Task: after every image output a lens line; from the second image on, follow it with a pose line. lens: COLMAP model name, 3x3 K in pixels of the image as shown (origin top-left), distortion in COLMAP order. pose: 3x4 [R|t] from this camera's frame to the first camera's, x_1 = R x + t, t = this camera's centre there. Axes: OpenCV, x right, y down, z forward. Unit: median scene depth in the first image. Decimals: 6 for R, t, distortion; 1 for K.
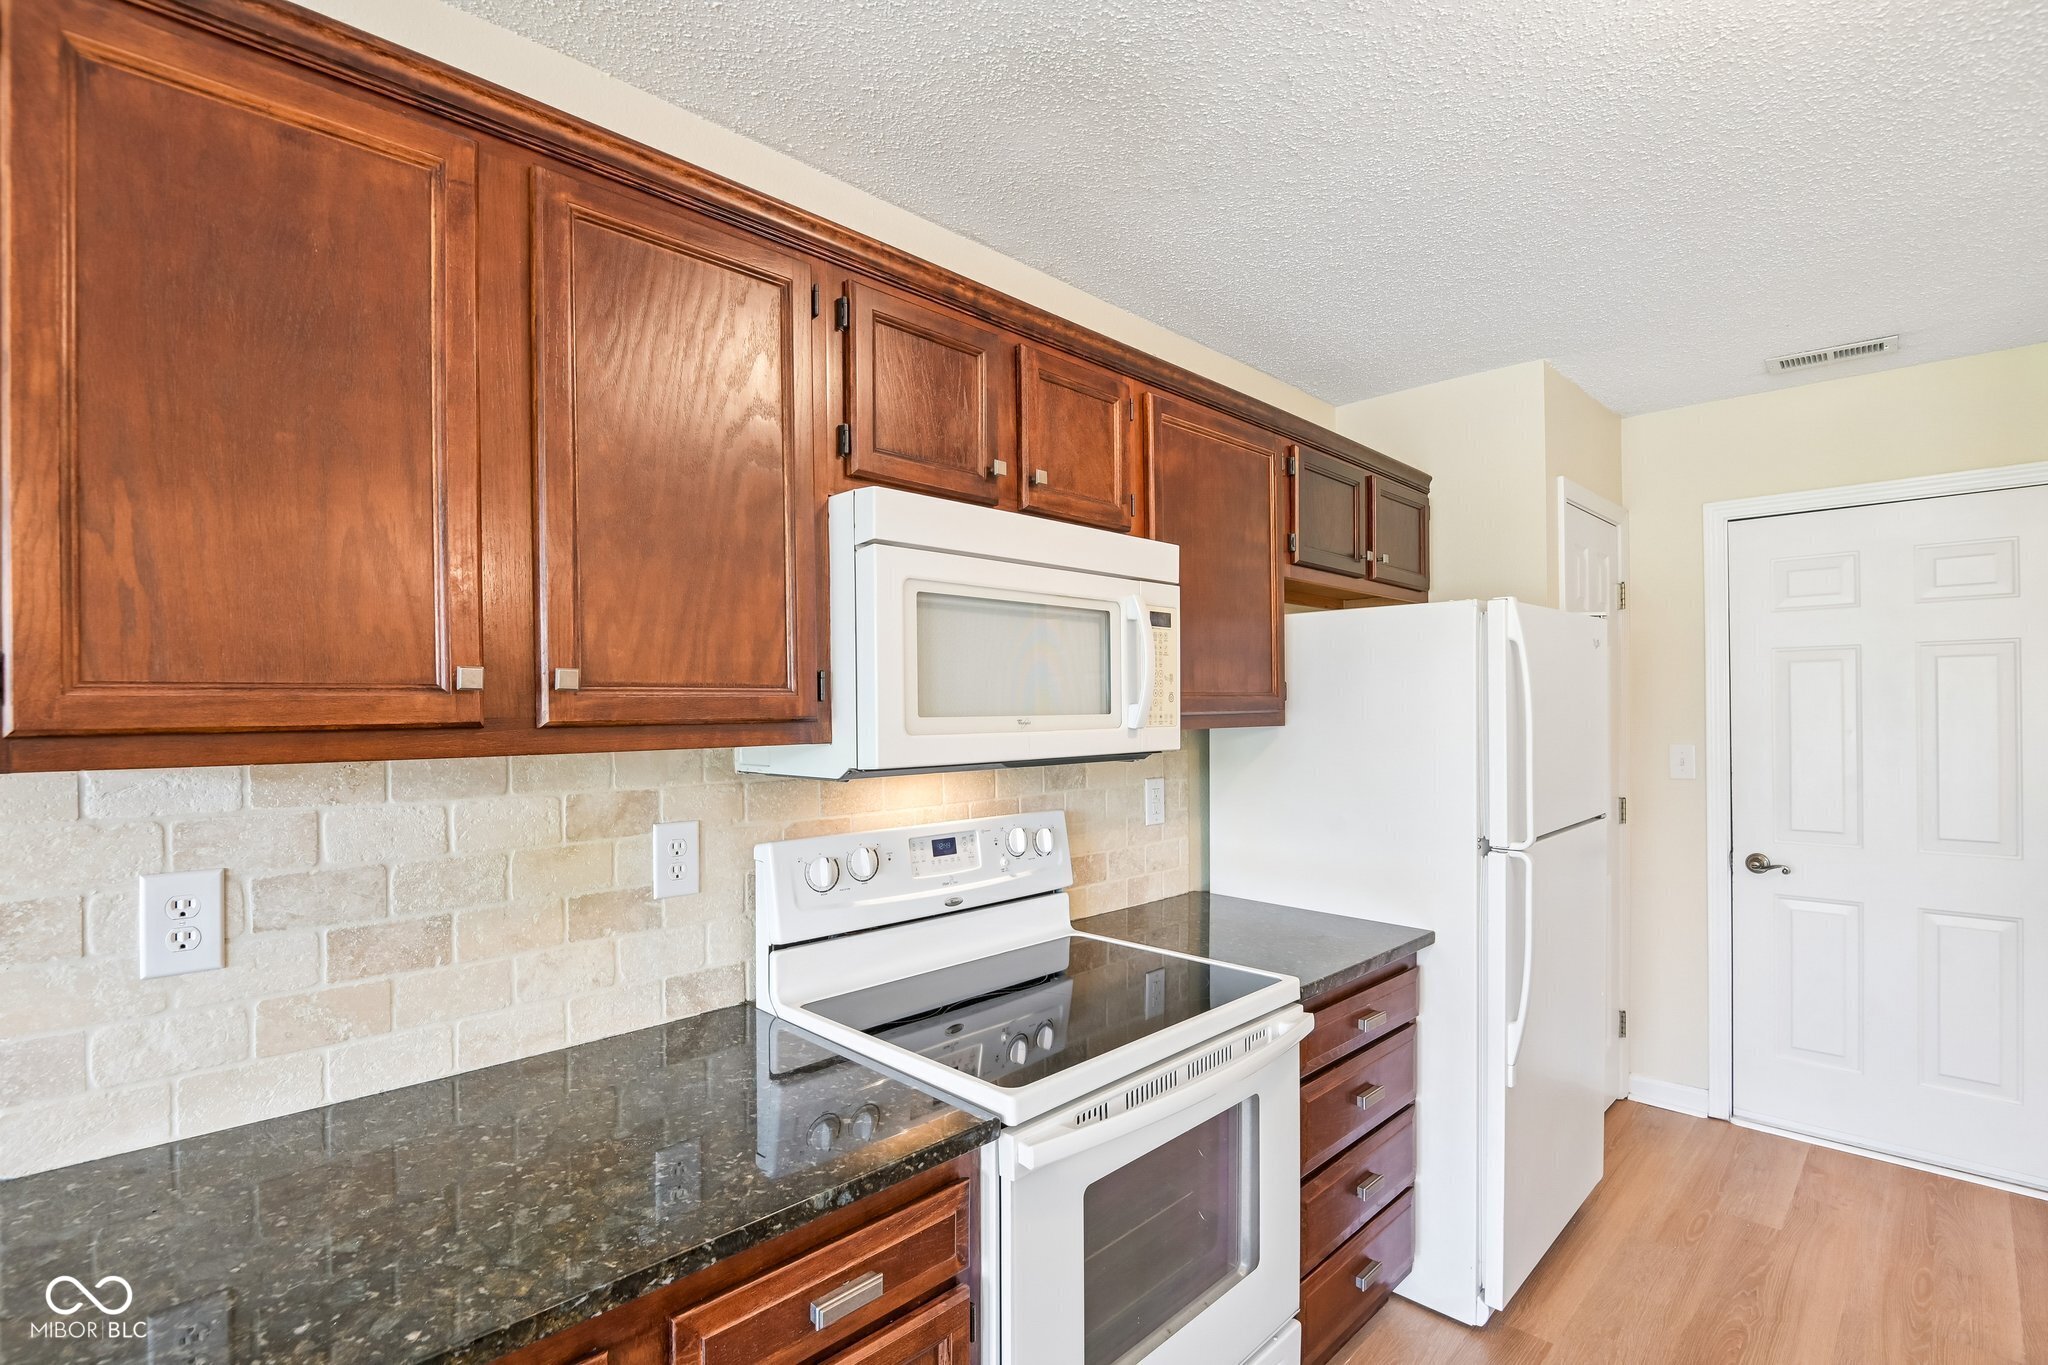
lens RADIAL K [[948.3, 0, 1039.4], [0, 948.3, 709.0], [0, 0, 1]] dist [-0.007020, -0.006415]
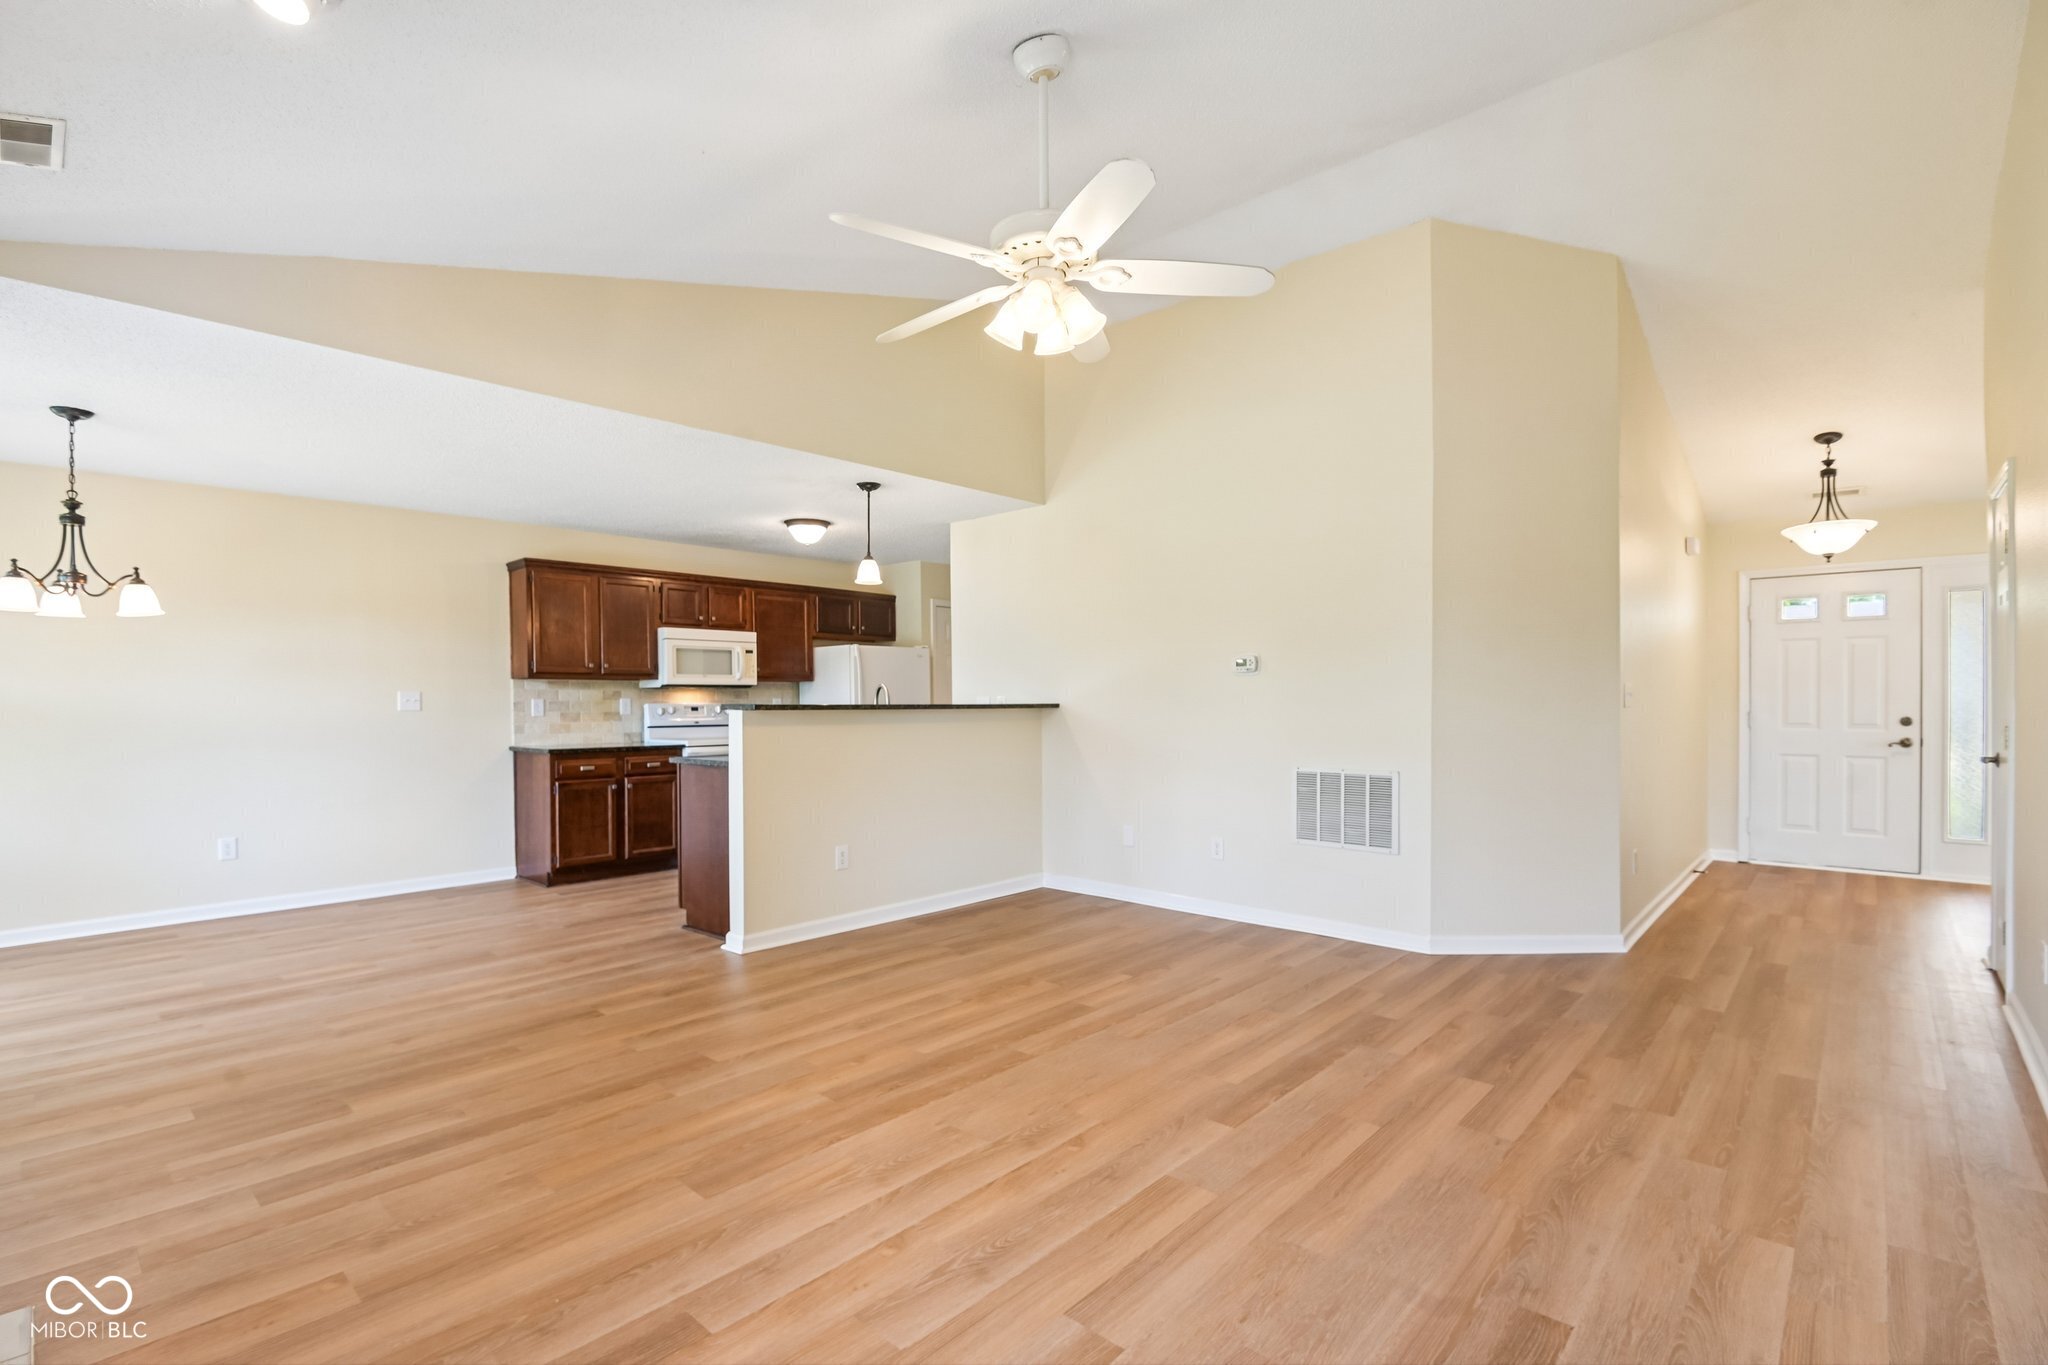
lens RADIAL K [[948.3, 0, 1012.5], [0, 948.3, 700.1], [0, 0, 1]] dist [-0.007020, -0.006415]
pose [[0.999393, 0.000202, 0.034837, 1.191859], [0.000126, 0.999955, -0.009439, 0.159433], [-0.034838, 0.009438, 0.999348, -3.278072]]
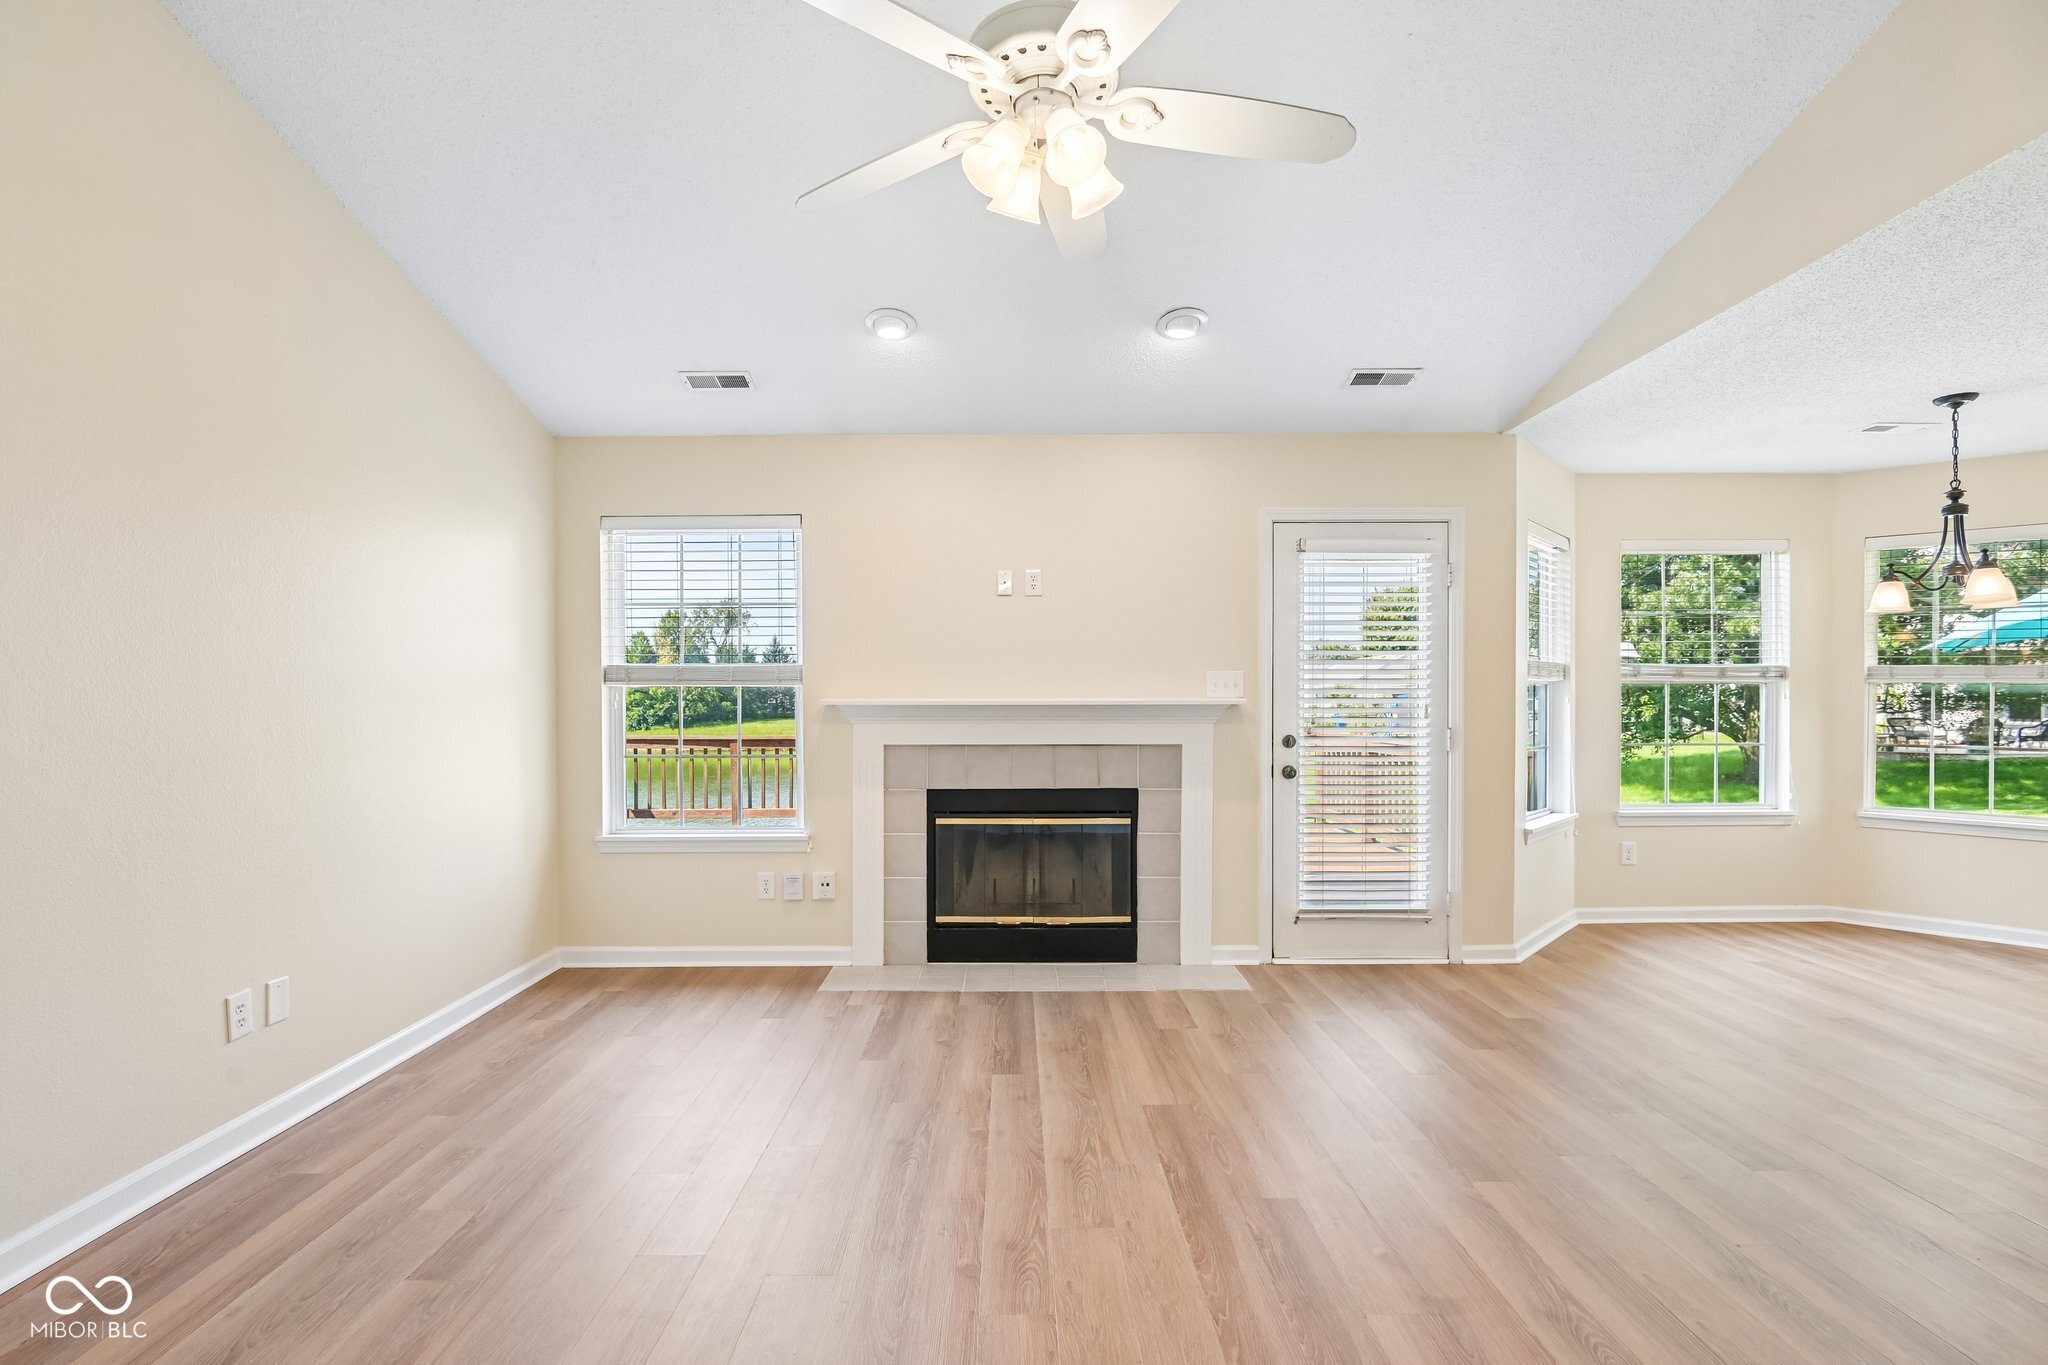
lens RADIAL K [[948.3, 0, 1014.0], [0, 948.3, 711.9], [0, 0, 1]] dist [-0.007020, -0.006415]
pose [[-0.713235, 0.012215, -0.700818, 2.122414], [0.000337, 0.999854, 0.017083, 0.134192], [0.700925, 0.011948, -0.713135, -0.899340]]
